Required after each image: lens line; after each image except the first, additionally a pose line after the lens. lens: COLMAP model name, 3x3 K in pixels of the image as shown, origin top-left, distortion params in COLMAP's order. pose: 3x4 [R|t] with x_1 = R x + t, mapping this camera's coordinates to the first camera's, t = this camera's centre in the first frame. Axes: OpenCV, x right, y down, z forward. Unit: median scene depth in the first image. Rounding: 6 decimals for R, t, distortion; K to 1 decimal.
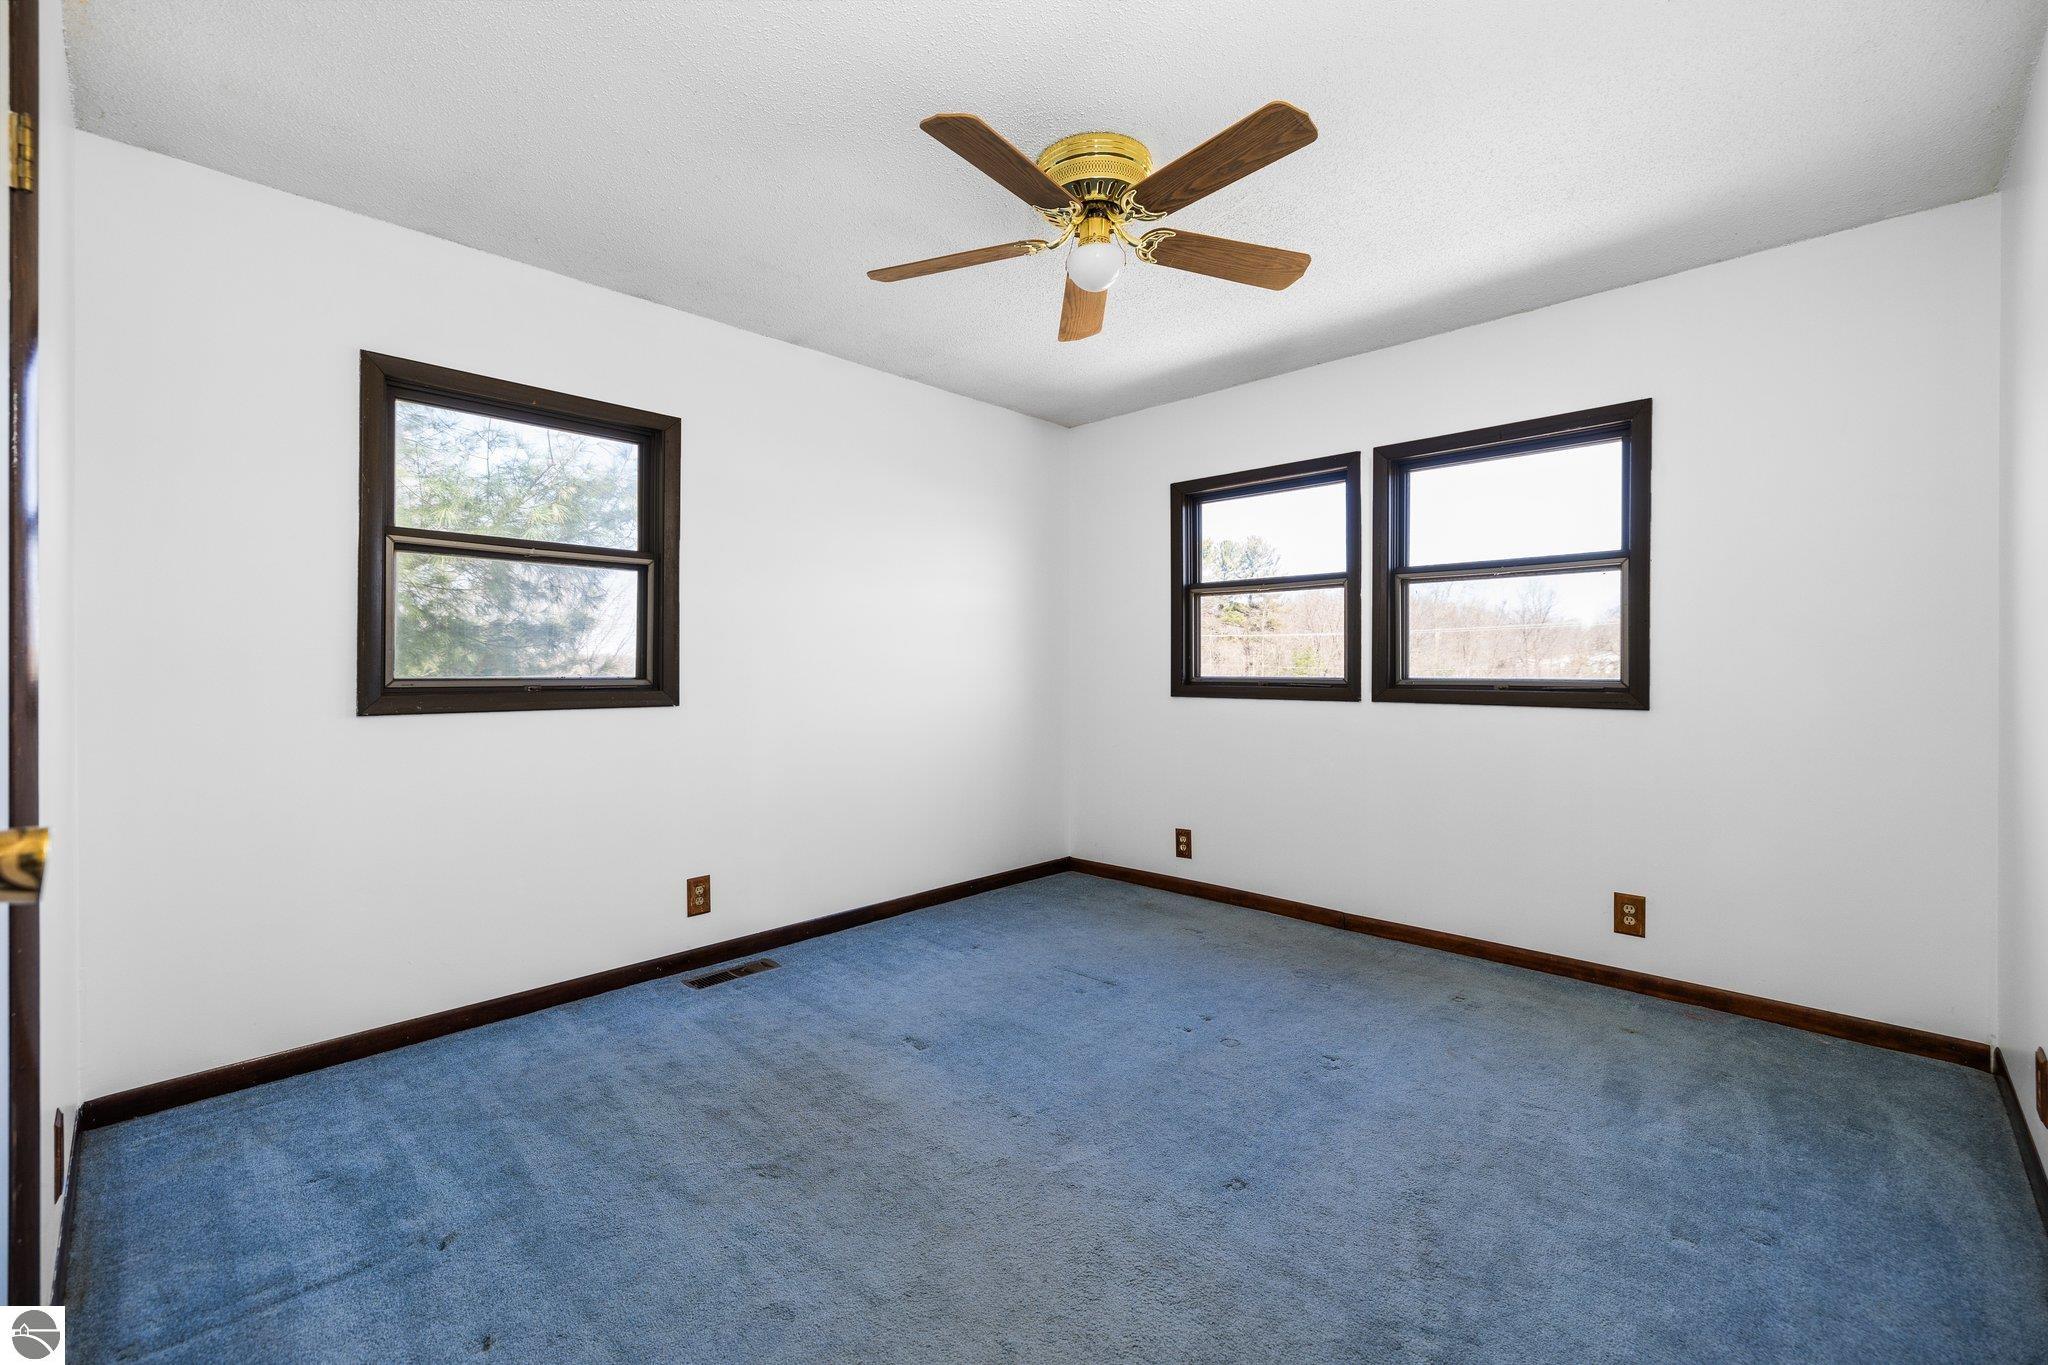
lens RADIAL K [[864.0, 0, 1031.5], [0, 864.0, 667.1], [0, 0, 1]] dist [0.000408, 0.000286]
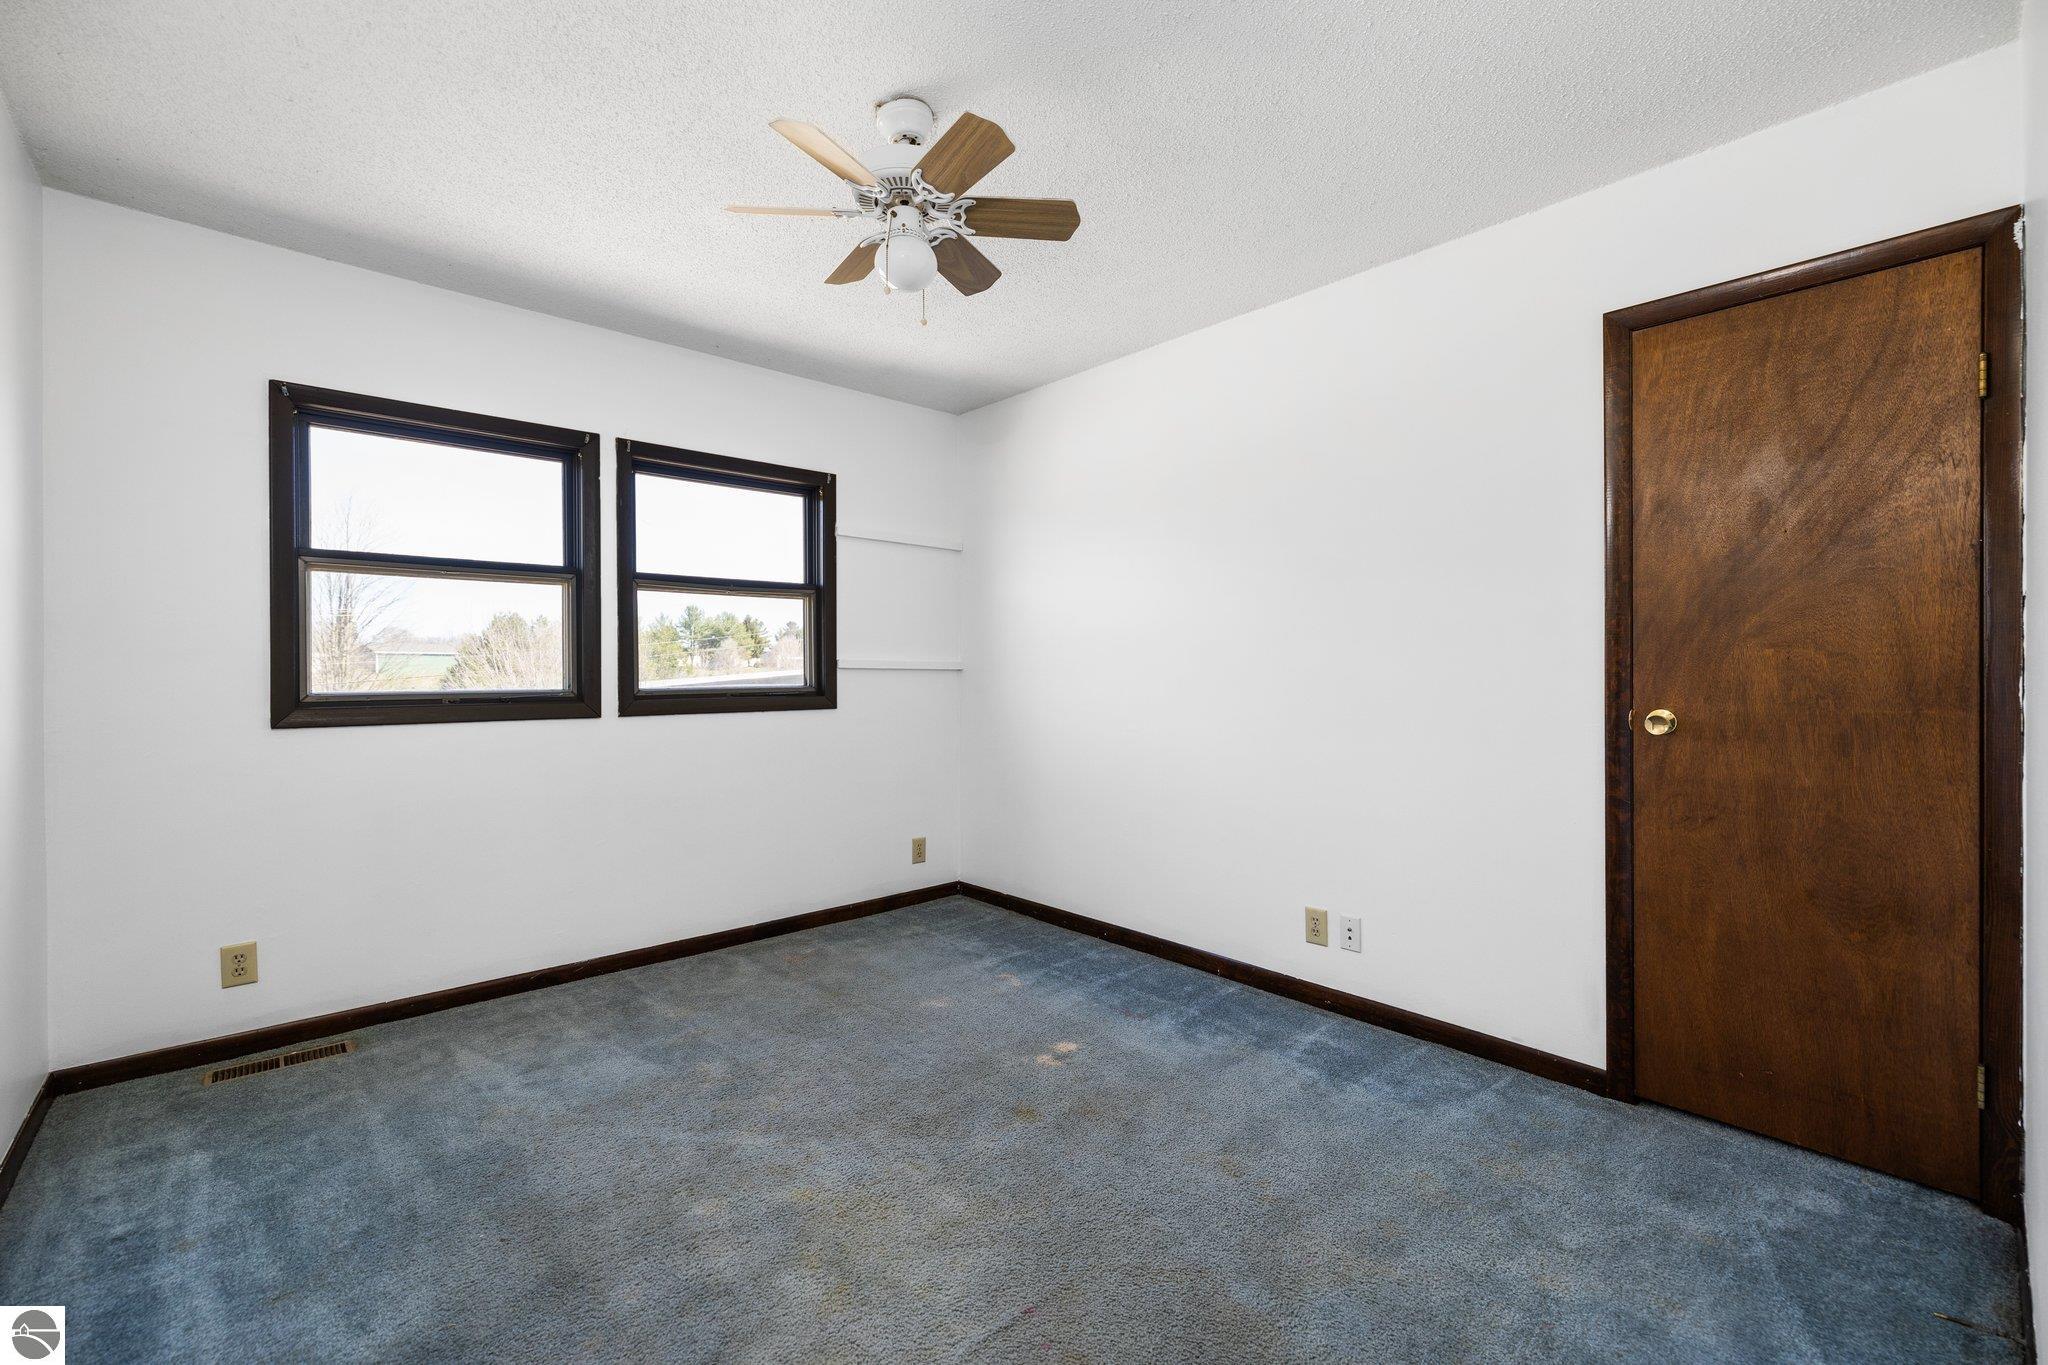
lens RADIAL K [[864.0, 0, 1031.5], [0, 864.0, 667.1], [0, 0, 1]] dist [0.000408, 0.000286]
pose [[0.076836, 0.004478, 0.997034, -0.486327], [0.004284, 0.999979, -0.004822, -0.003822], [-0.997035, 0.004642, 0.076815, 0.486127]]
